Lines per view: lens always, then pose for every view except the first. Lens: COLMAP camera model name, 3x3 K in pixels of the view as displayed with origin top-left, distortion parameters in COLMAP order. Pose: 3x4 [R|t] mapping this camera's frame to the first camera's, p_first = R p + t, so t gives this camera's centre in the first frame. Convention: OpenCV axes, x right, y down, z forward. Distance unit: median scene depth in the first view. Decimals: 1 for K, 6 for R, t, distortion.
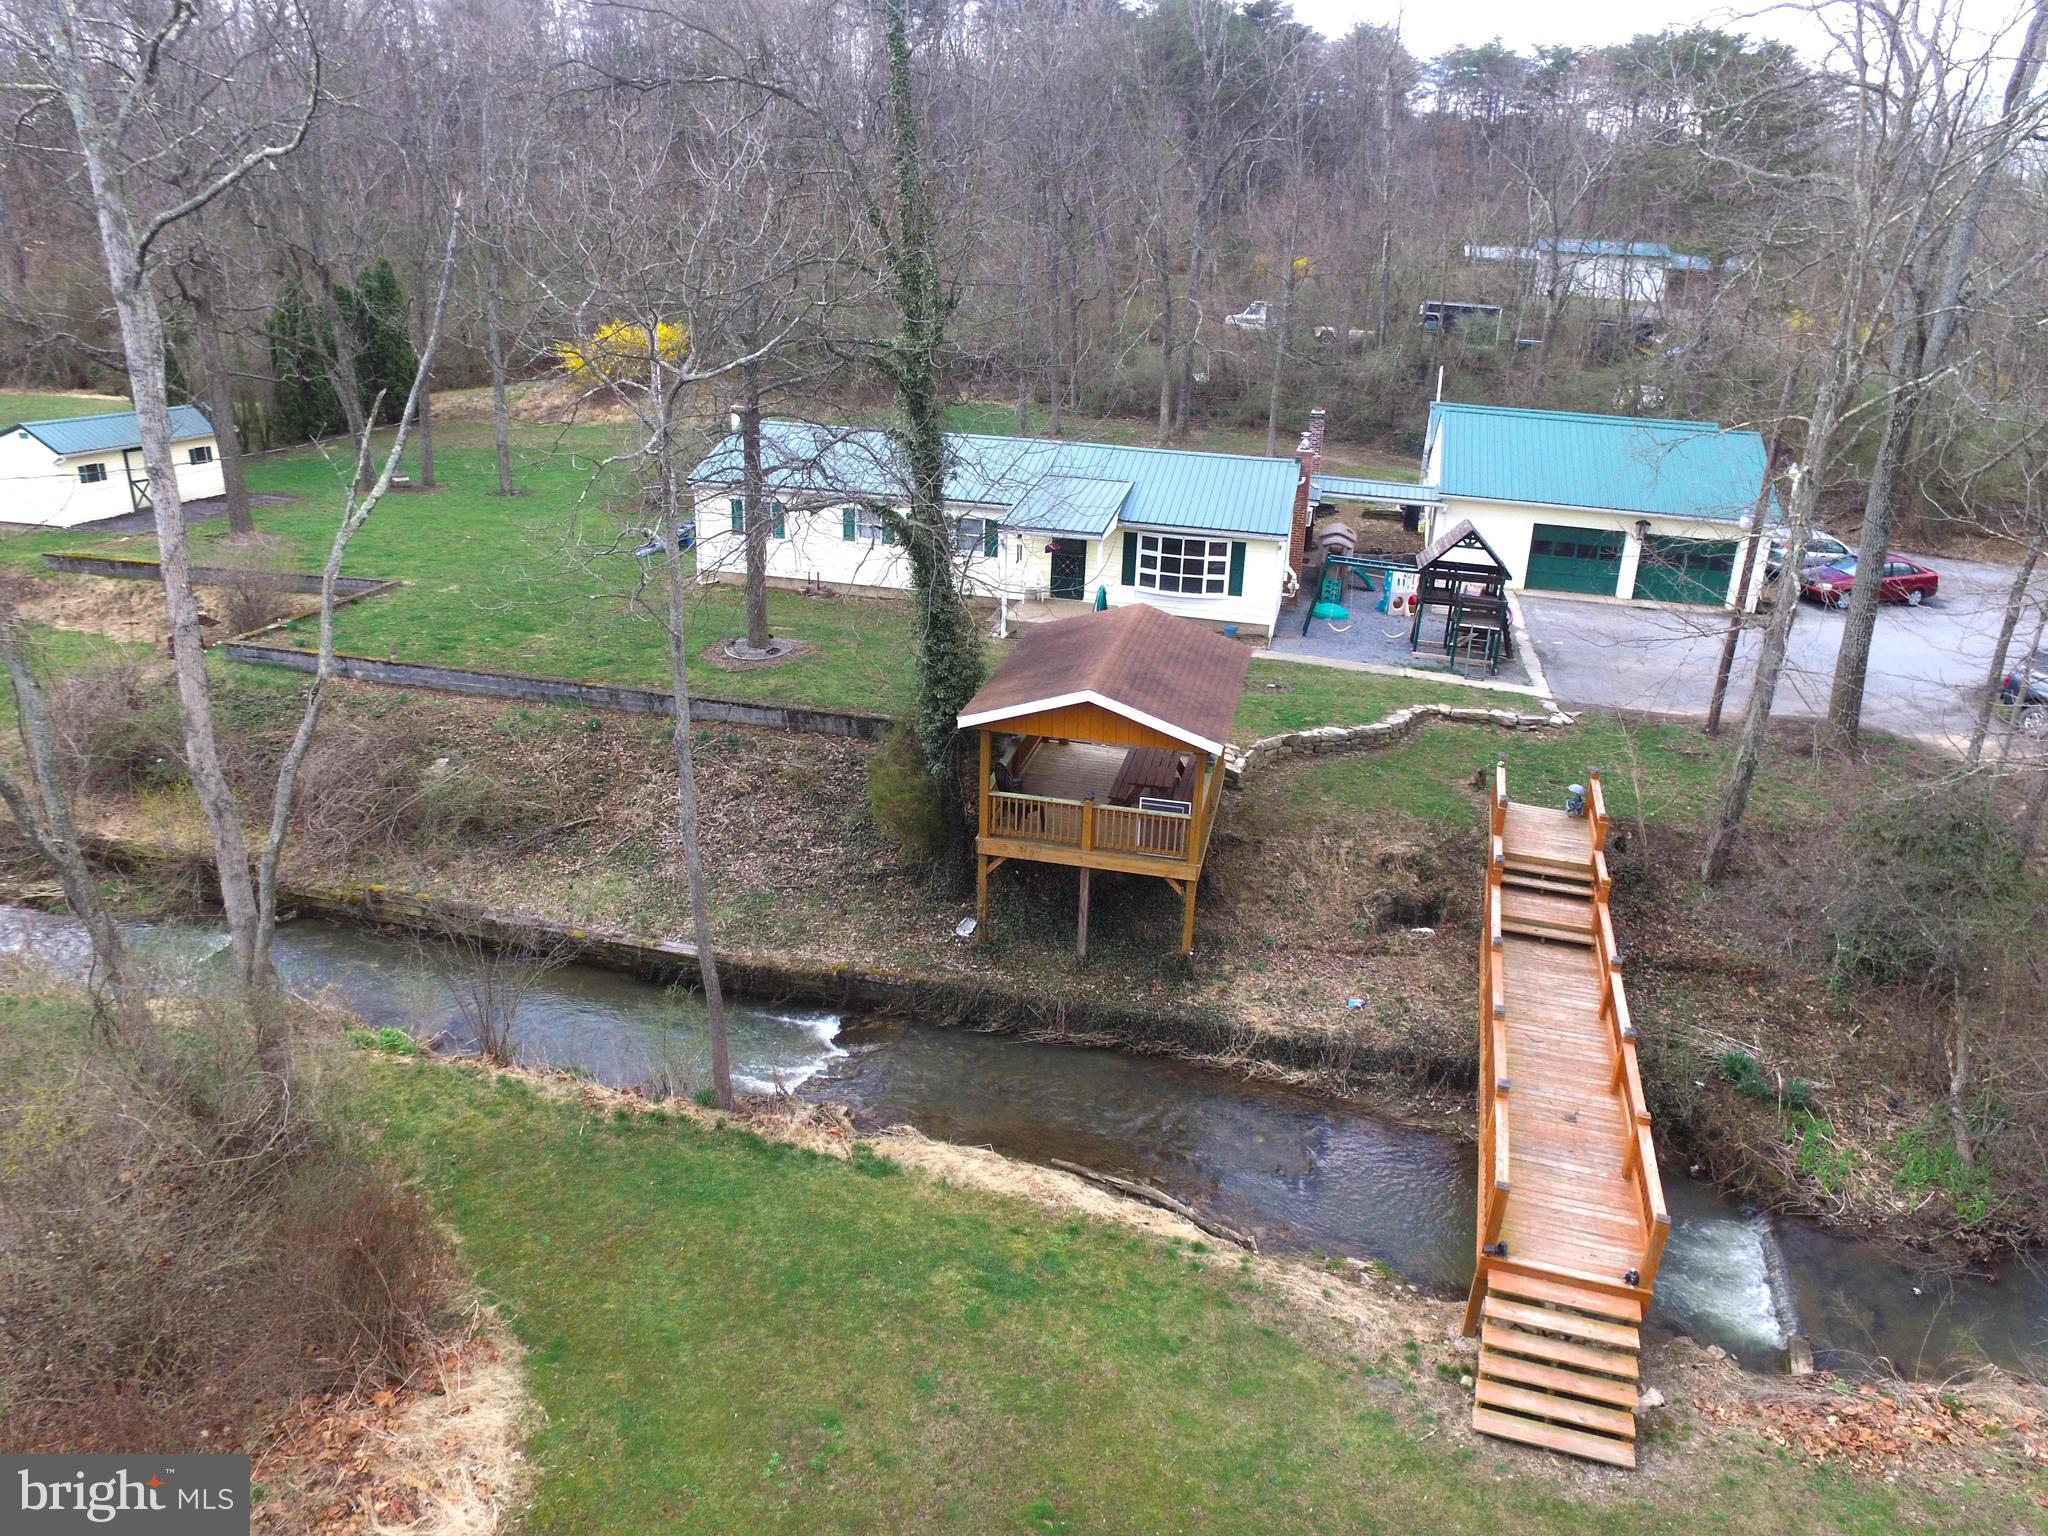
lens RADIAL K [[1369.0, 0, 1024.0], [0, 1369.0, 768.0], [0, 0, 1]] dist [-0.114958, 0.087193]
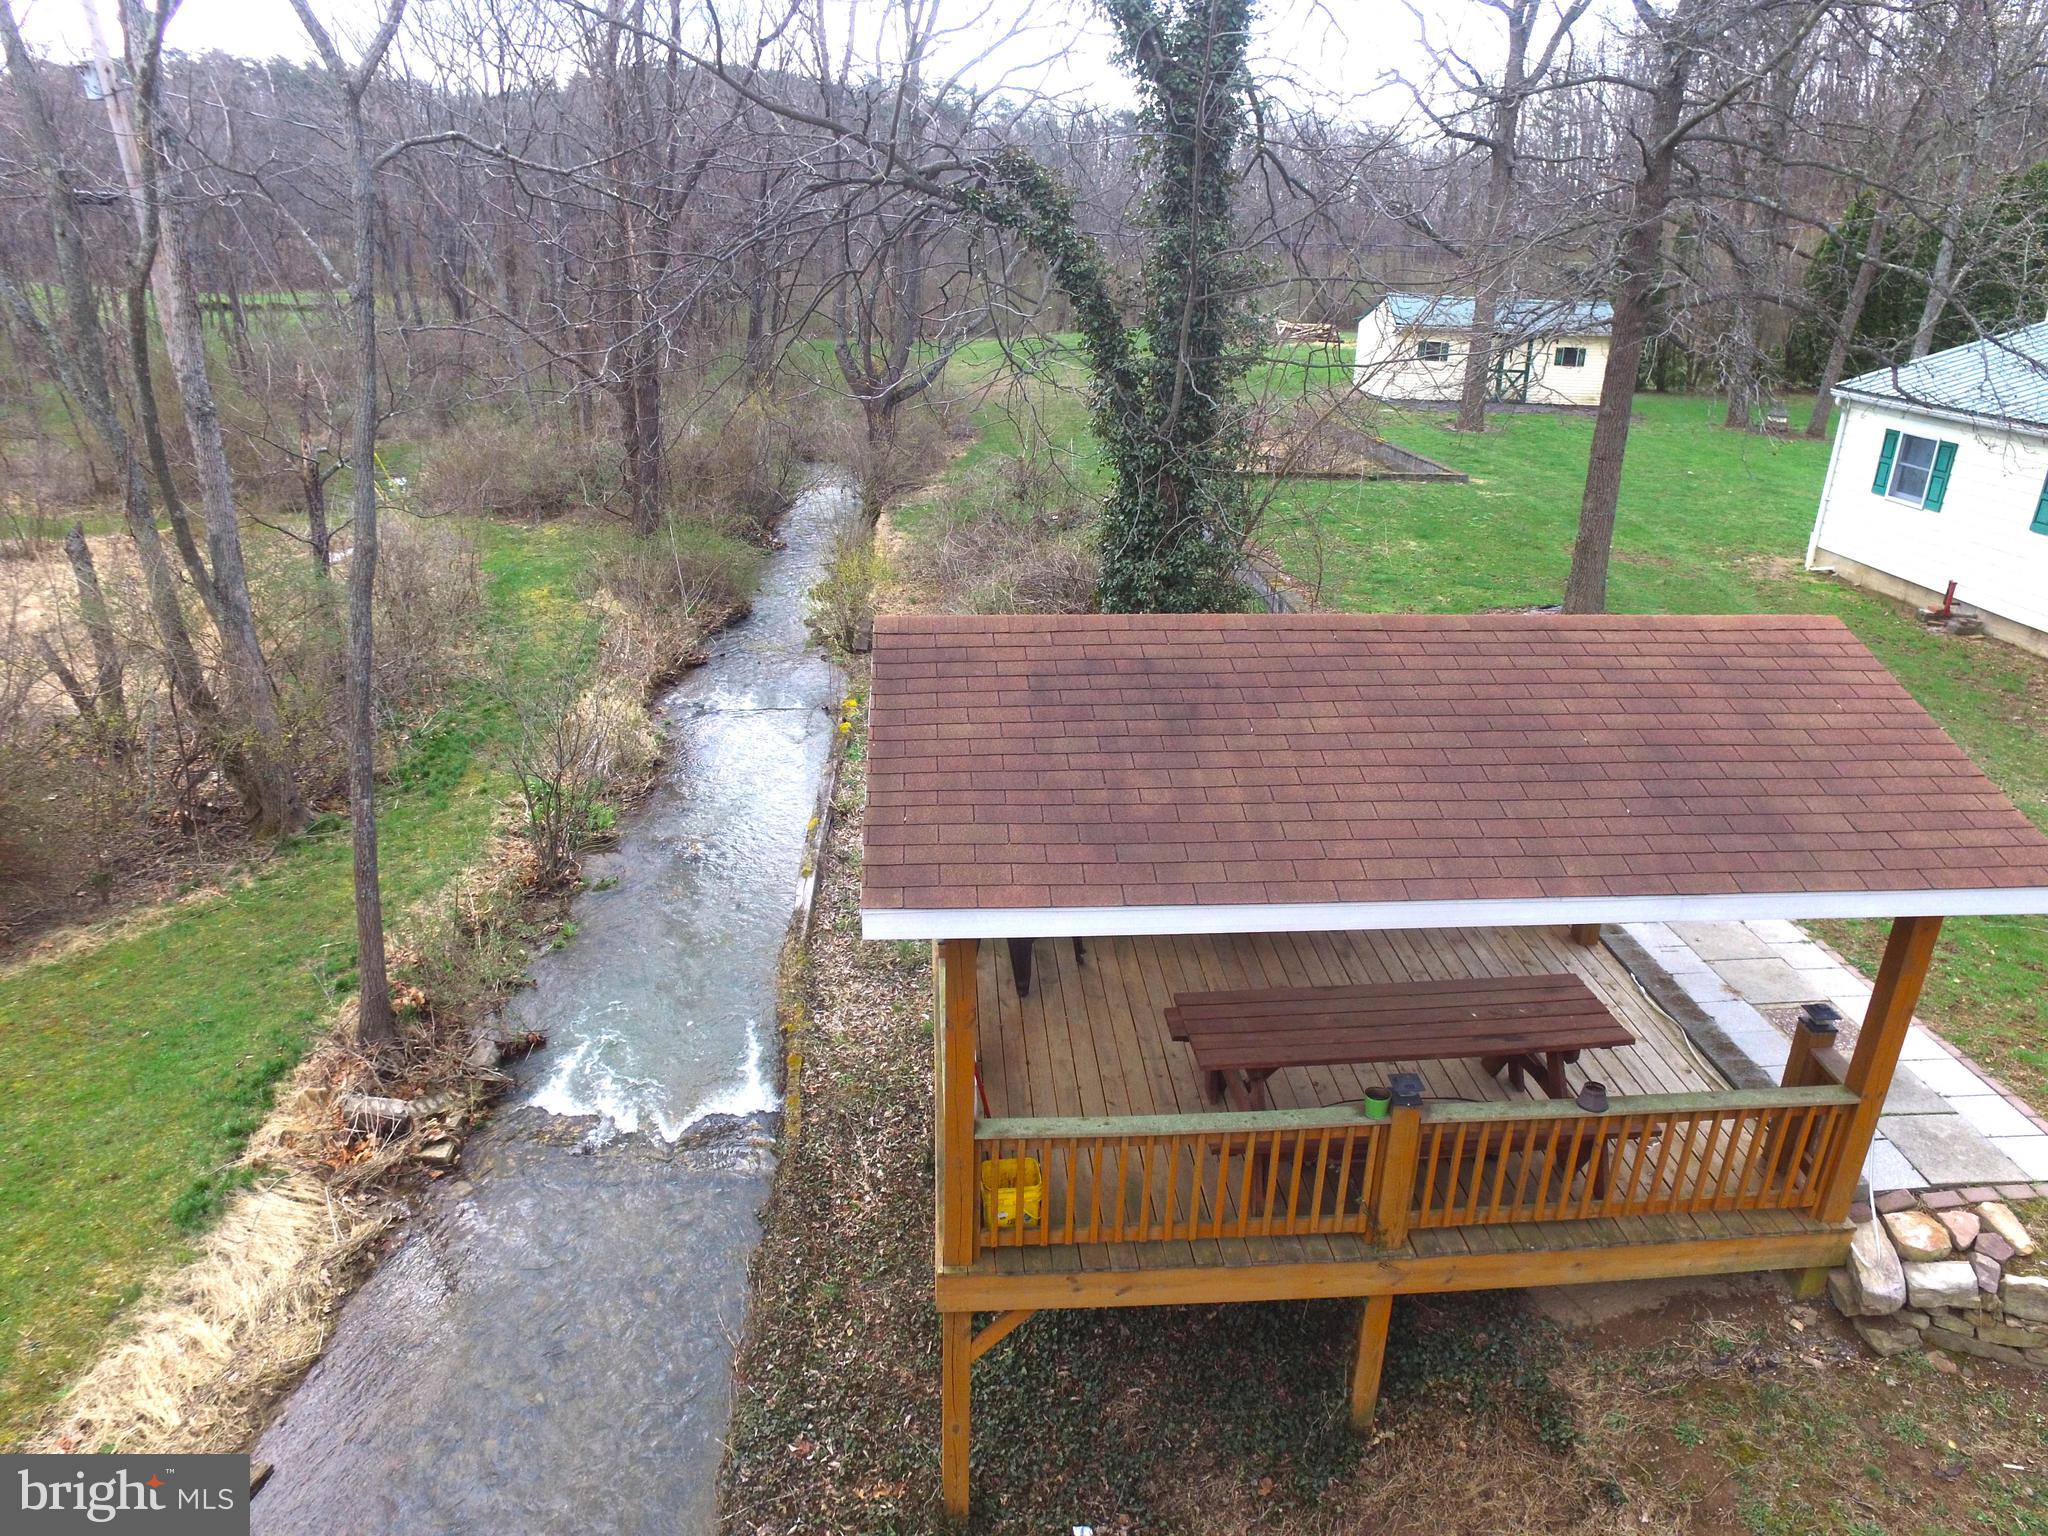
lens RADIAL K [[1369.0, 0, 1024.0], [0, 1369.0, 768.0], [0, 0, 1]] dist [-0.114958, 0.087193]
pose [[0.296961, 0.328295, -0.896681, 0.330029], [-0.353623, 0.910086, 0.216091, -0.094606], [0.886998, 0.252916, 0.386353, 0.771333]]
